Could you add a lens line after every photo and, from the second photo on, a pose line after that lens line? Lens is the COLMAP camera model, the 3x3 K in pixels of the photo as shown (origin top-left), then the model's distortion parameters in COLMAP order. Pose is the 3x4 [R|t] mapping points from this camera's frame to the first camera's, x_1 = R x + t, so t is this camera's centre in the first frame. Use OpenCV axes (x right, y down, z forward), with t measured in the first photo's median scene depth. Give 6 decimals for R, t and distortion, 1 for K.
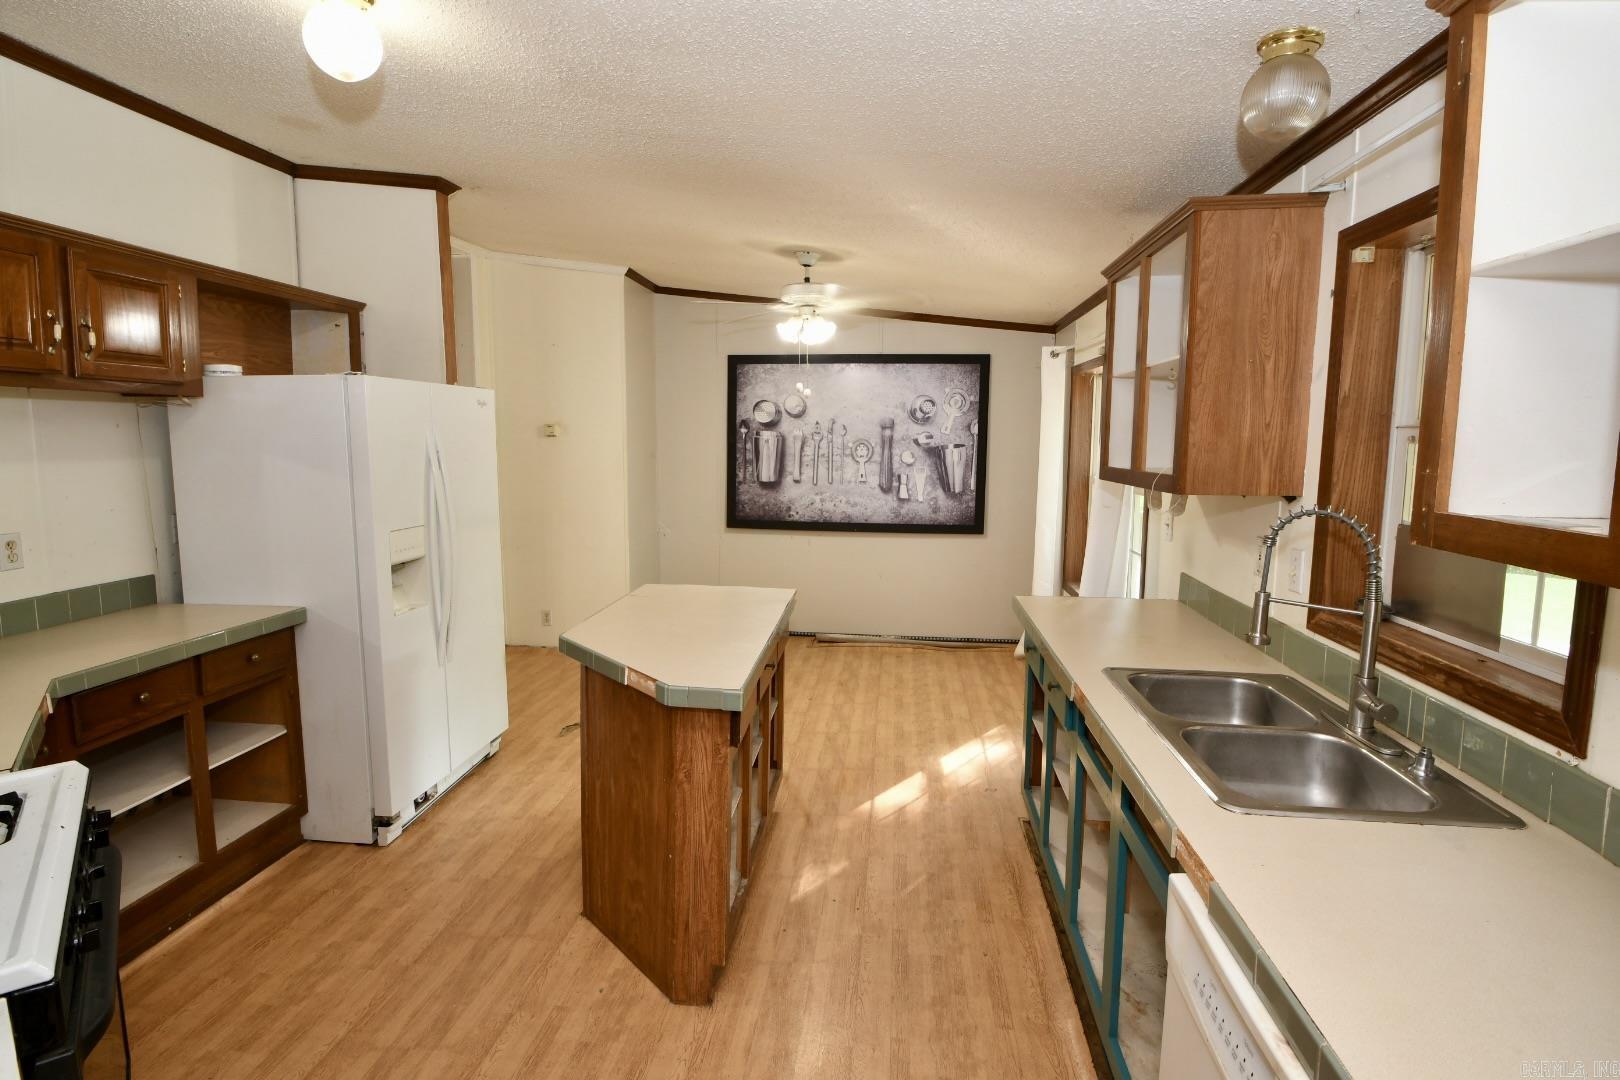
lens RADIAL K [[790.4, 0, 798.2], [0, 790.4, 519.9], [0, 0, 1]] dist [0.011107, -0.019653]
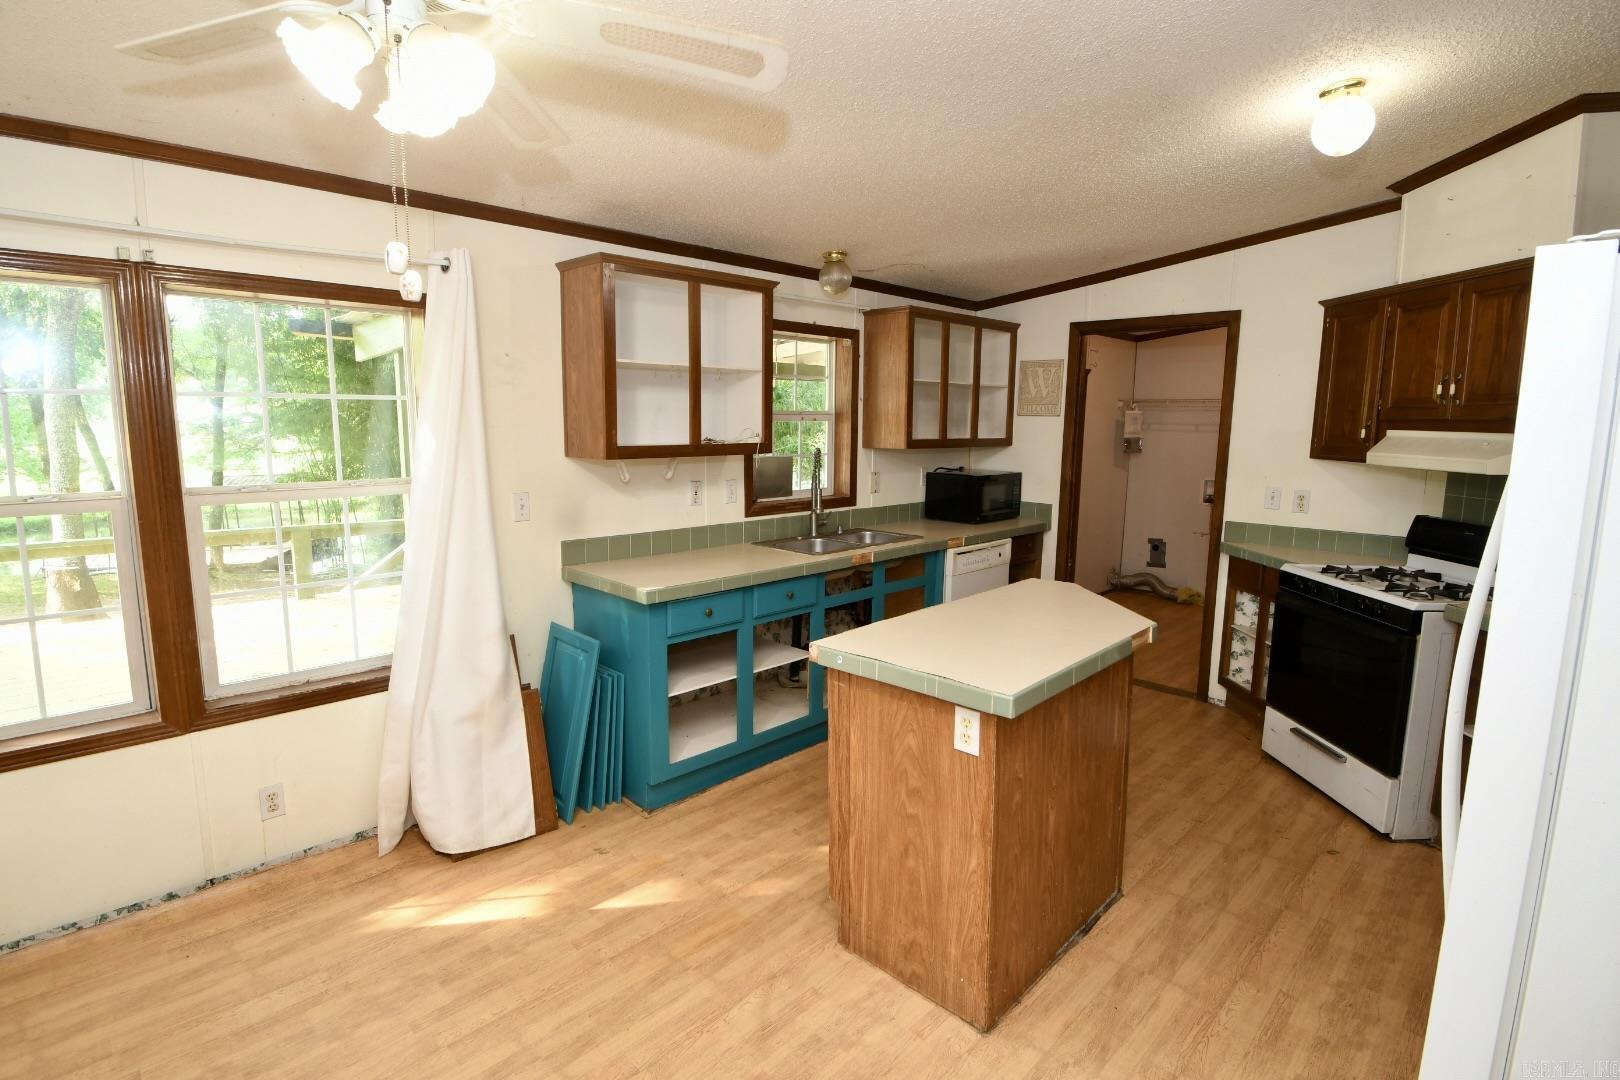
lens RADIAL K [[790.4, 0, 798.2], [0, 790.4, 519.9], [0, 0, 1]] dist [0.011107, -0.019653]
pose [[-0.784521, -0.094026, 0.612933, -0.226913], [0.051785, 0.975051, 0.215858, -0.092649], [-0.617937, 0.201086, -0.760078, 0.838424]]
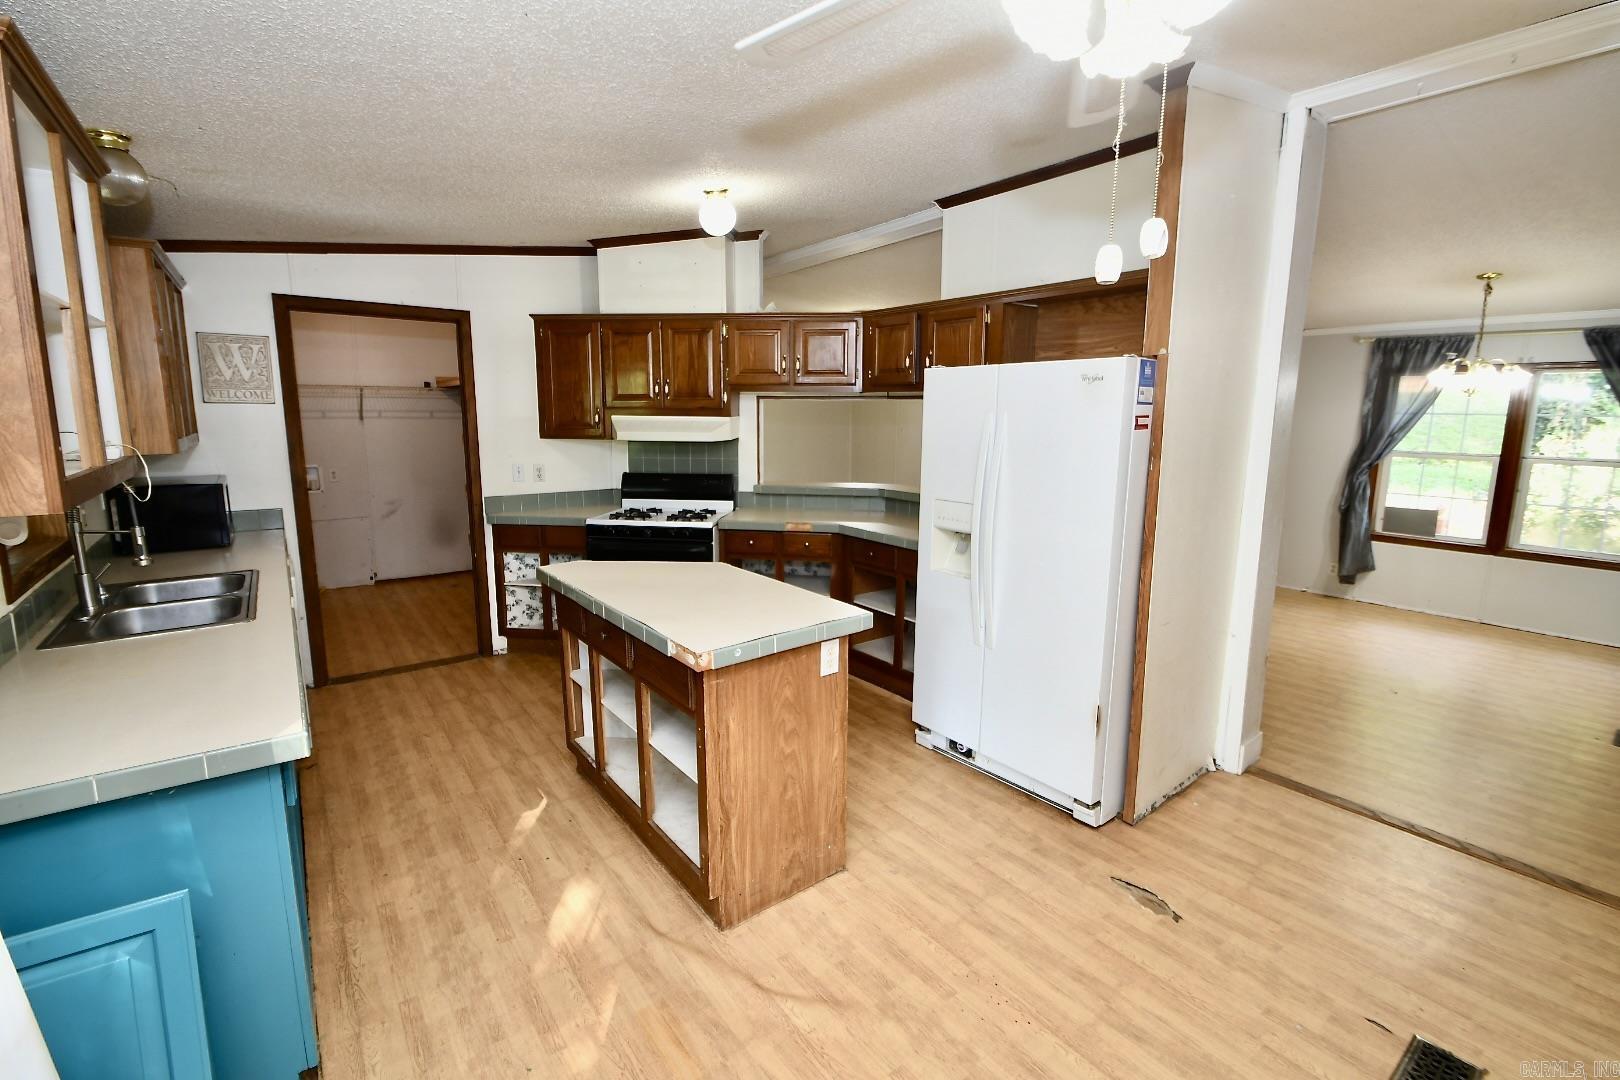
lens RADIAL K [[707.1, 0, 800.1], [0, 707.1, 530.6], [0, 0, 1]] dist [0.013005, -0.014944]
pose [[-0.721089, 0.103683, -0.685040, 0.180852], [-0.086399, 0.967565, 0.237389, -0.086227], [0.687434, 0.230366, -0.688743, 0.796080]]
